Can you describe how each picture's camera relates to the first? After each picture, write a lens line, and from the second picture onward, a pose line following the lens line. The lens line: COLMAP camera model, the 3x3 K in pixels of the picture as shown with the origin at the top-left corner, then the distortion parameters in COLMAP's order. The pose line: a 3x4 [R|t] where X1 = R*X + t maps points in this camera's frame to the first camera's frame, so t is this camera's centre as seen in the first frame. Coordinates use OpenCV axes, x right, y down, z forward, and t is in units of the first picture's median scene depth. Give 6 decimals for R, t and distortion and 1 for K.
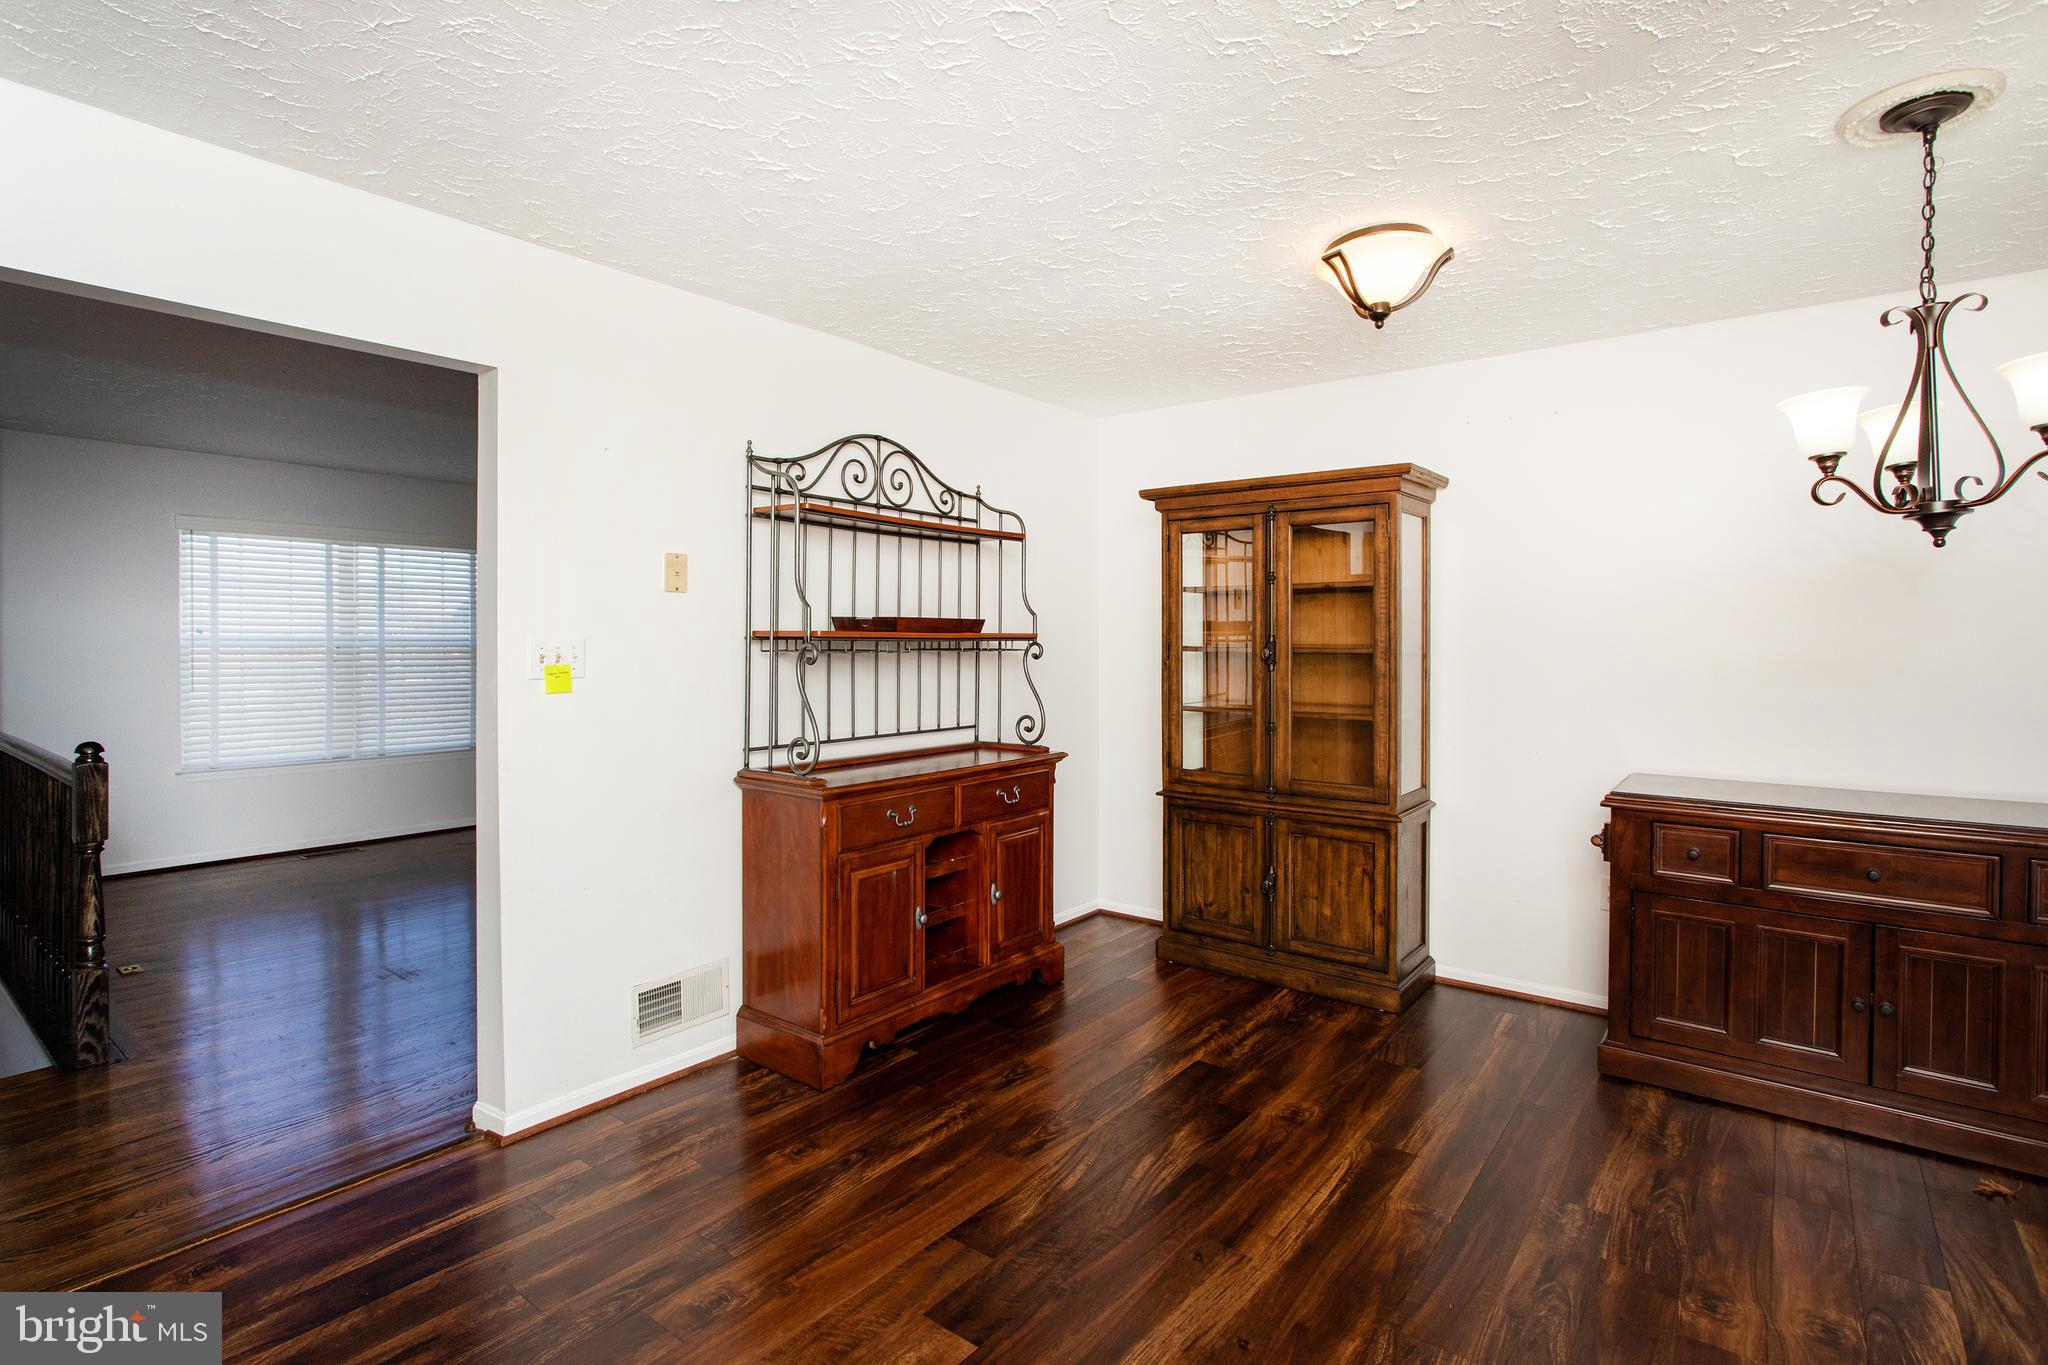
lens RADIAL K [[983.9, 0, 1026.6], [0, 983.9, 665.5], [0, 0, 1]] dist [-0.019603, 0.007538]
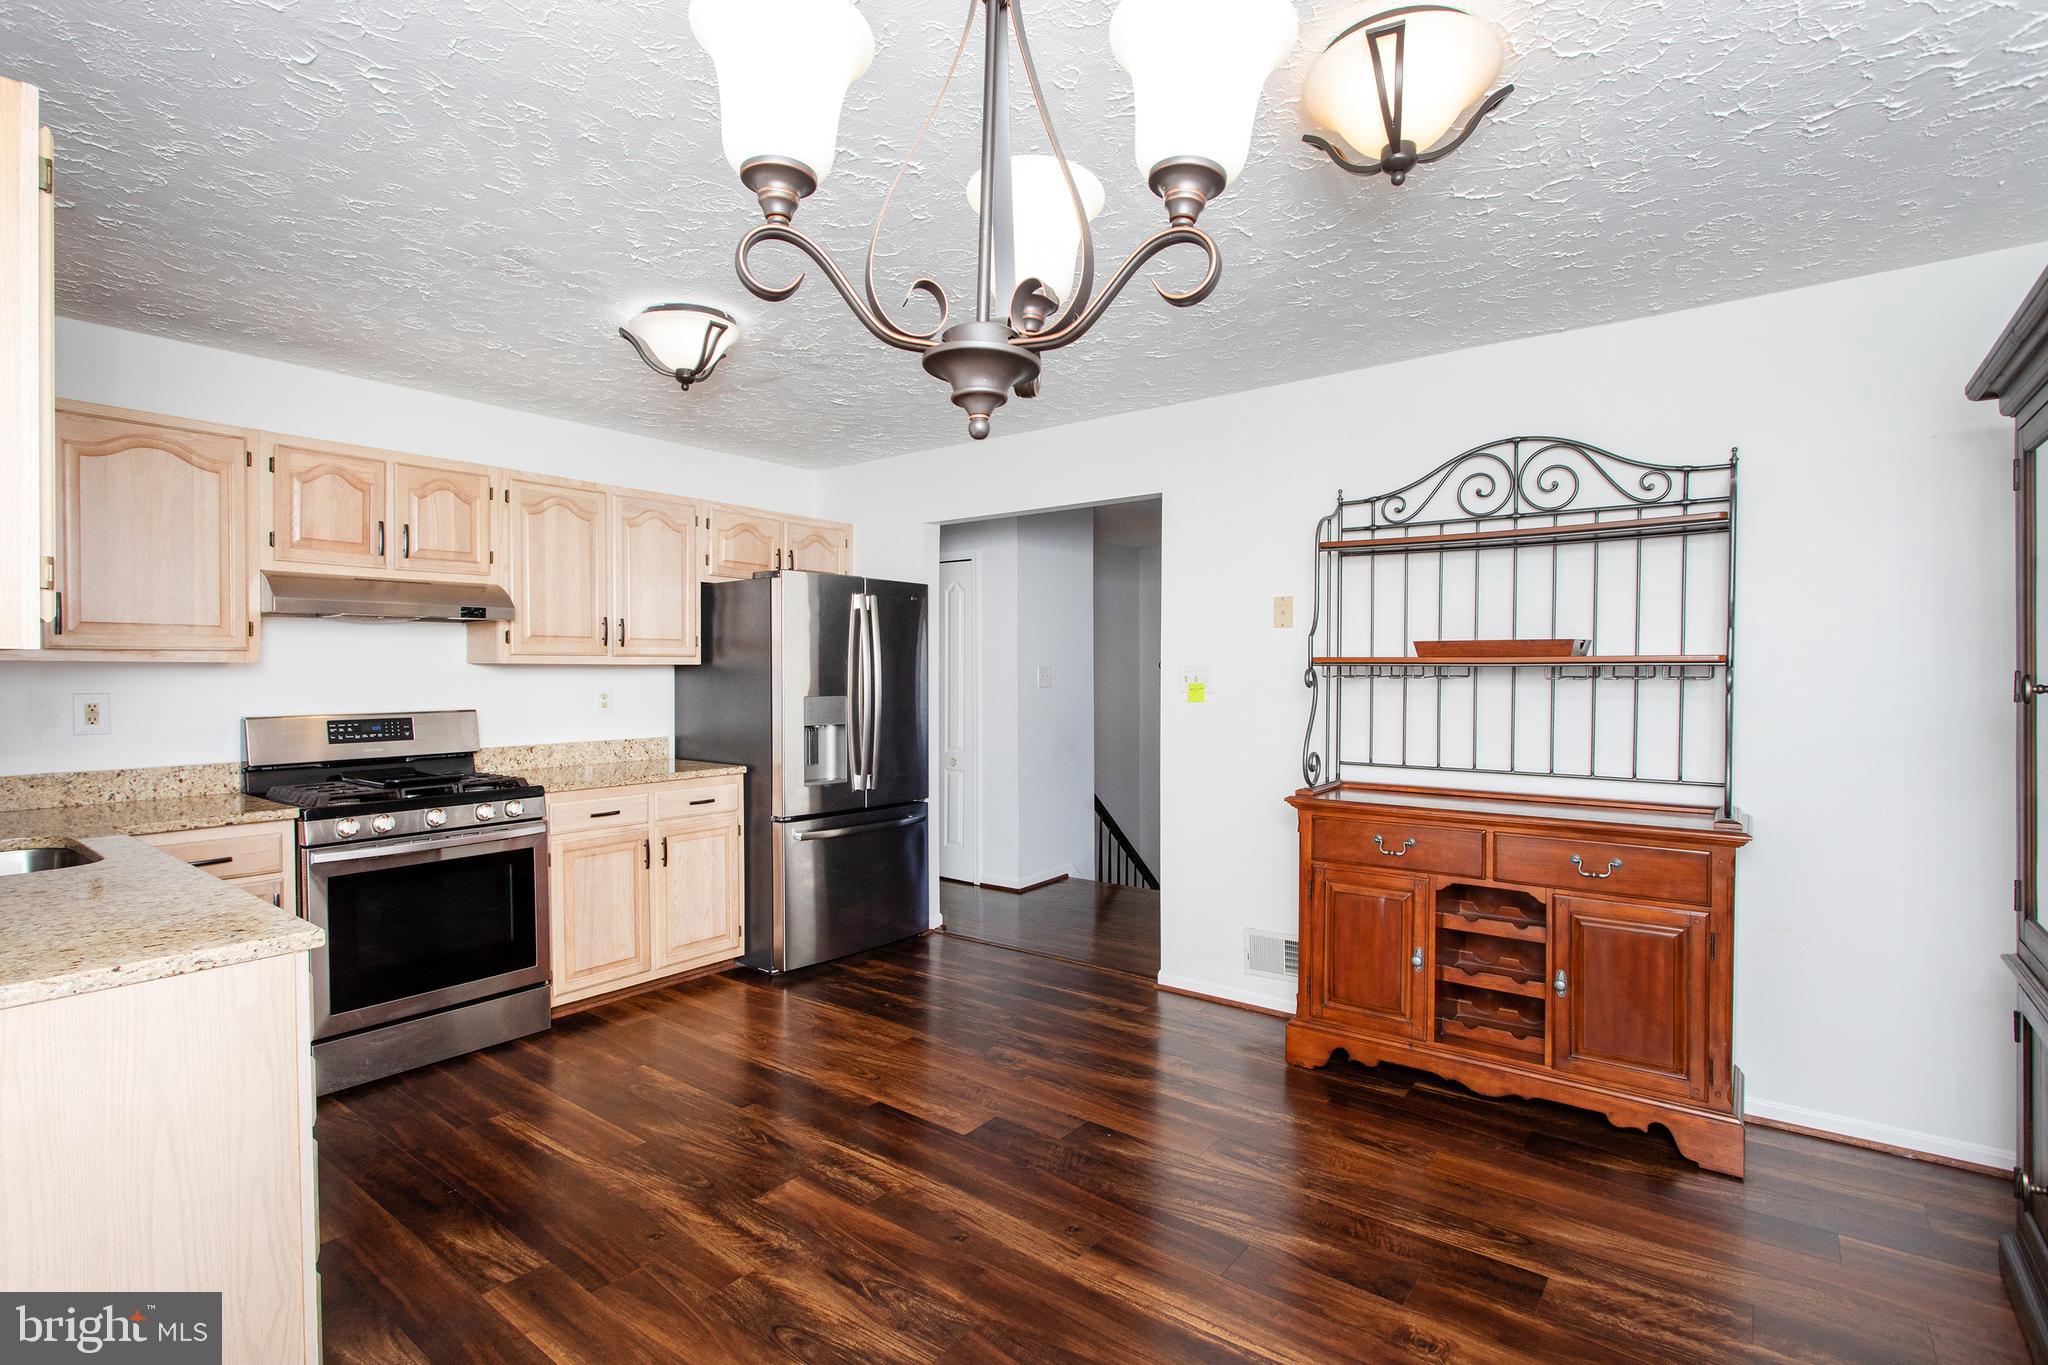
lens RADIAL K [[983.9, 0, 1009.9], [0, 983.9, 684.1], [0, 0, 1]] dist [-0.019603, 0.007538]
pose [[0.003932, 0.013495, -0.999901, 0.798819], [-0.027329, 0.999537, 0.013383, -0.008640], [0.999619, 0.027274, 0.004299, 0.577486]]
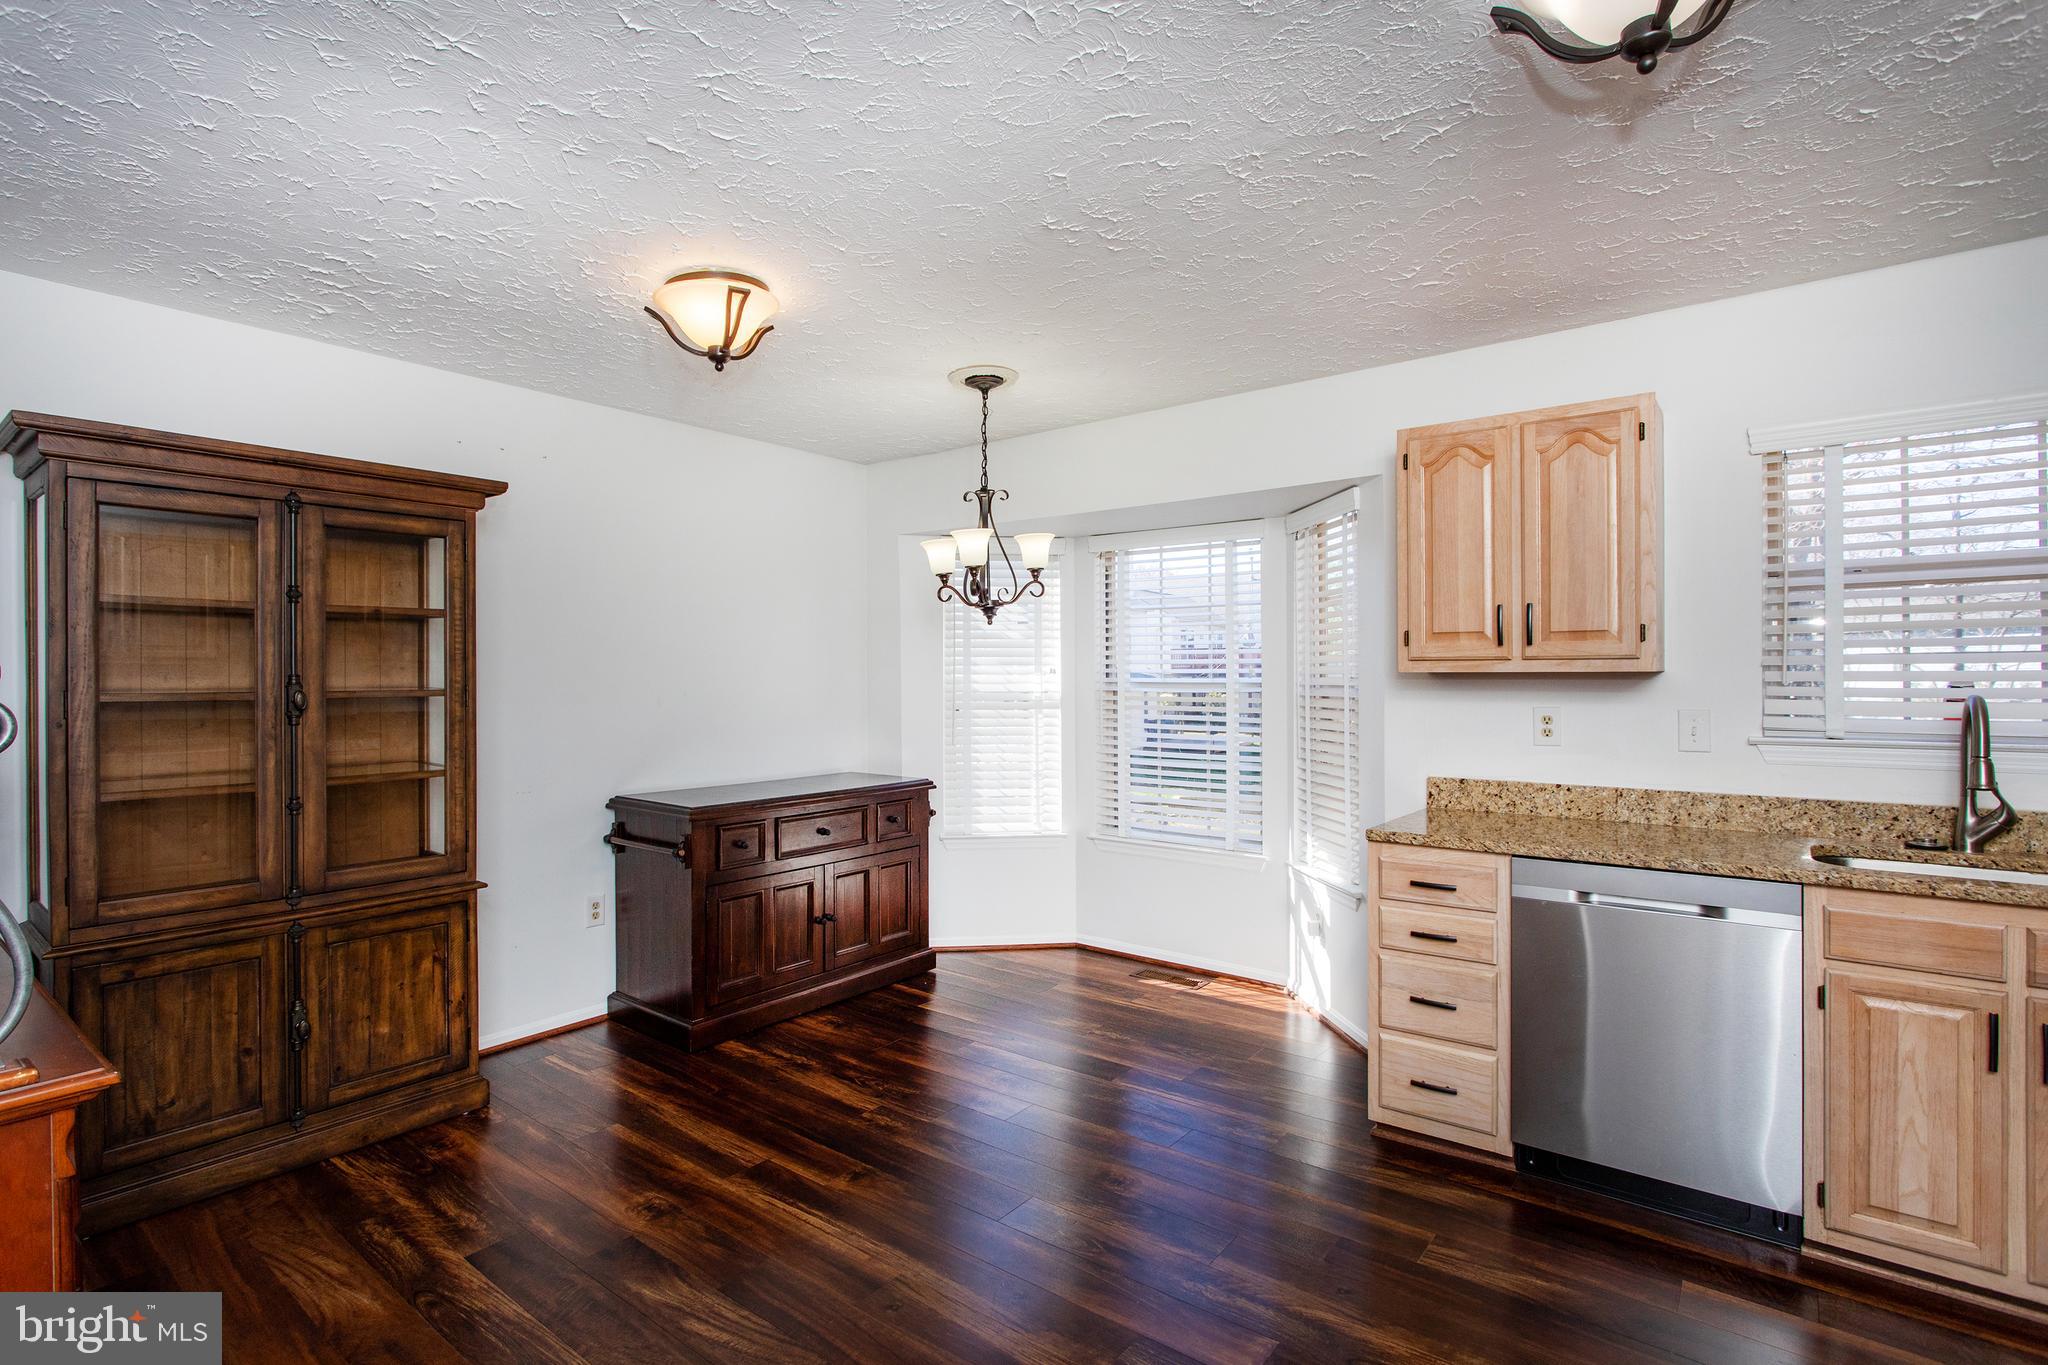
lens RADIAL K [[983.9, 0, 995.0], [0, 983.9, 686.7], [0, 0, 1]] dist [-0.019603, 0.007538]
pose [[0.015575, -0.013797, 0.999784, -0.507961], [0.031864, 0.999404, 0.013296, -0.017302], [-0.999371, 0.031650, 0.016005, 0.549529]]
